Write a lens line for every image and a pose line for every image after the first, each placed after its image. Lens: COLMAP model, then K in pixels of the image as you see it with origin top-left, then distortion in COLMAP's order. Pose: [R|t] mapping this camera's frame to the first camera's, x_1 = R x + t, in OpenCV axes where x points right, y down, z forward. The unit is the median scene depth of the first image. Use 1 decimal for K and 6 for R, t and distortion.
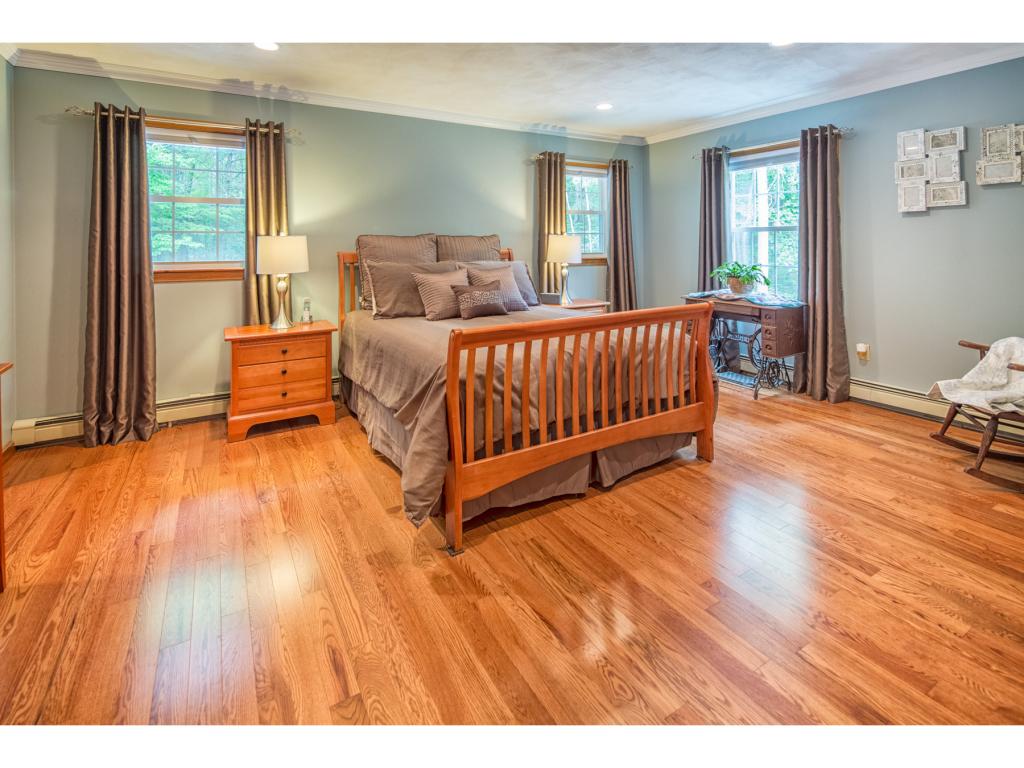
lens RADIAL K [[480.1, 0, 512.0], [0, 480.1, 384.0], [0, 0, 1]] dist [0.001340, 0.000274]
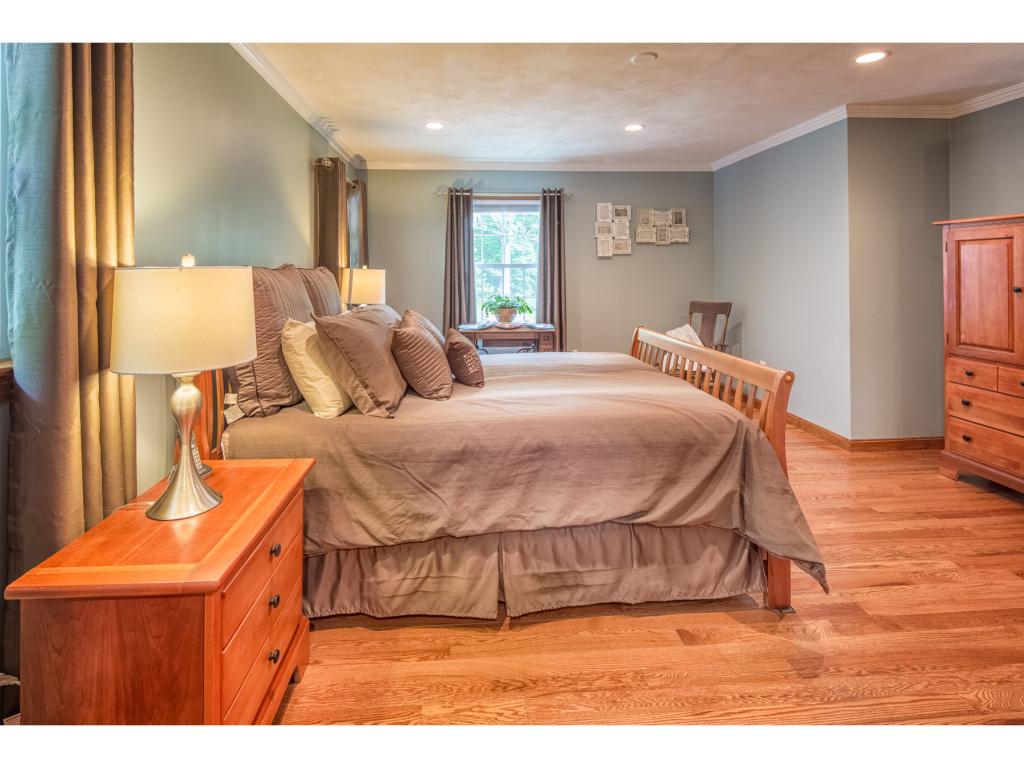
lens RADIAL K [[501.7, 0, 512.0], [0, 501.7, 384.0], [0, 0, 1]] dist [-0.001722, -0.000403]
pose [[0.426902, -0.186361, 0.884887, -0.752812], [0.258176, 0.962924, 0.078242, -0.181796], [-0.866660, 0.195054, 0.459188, 0.636746]]
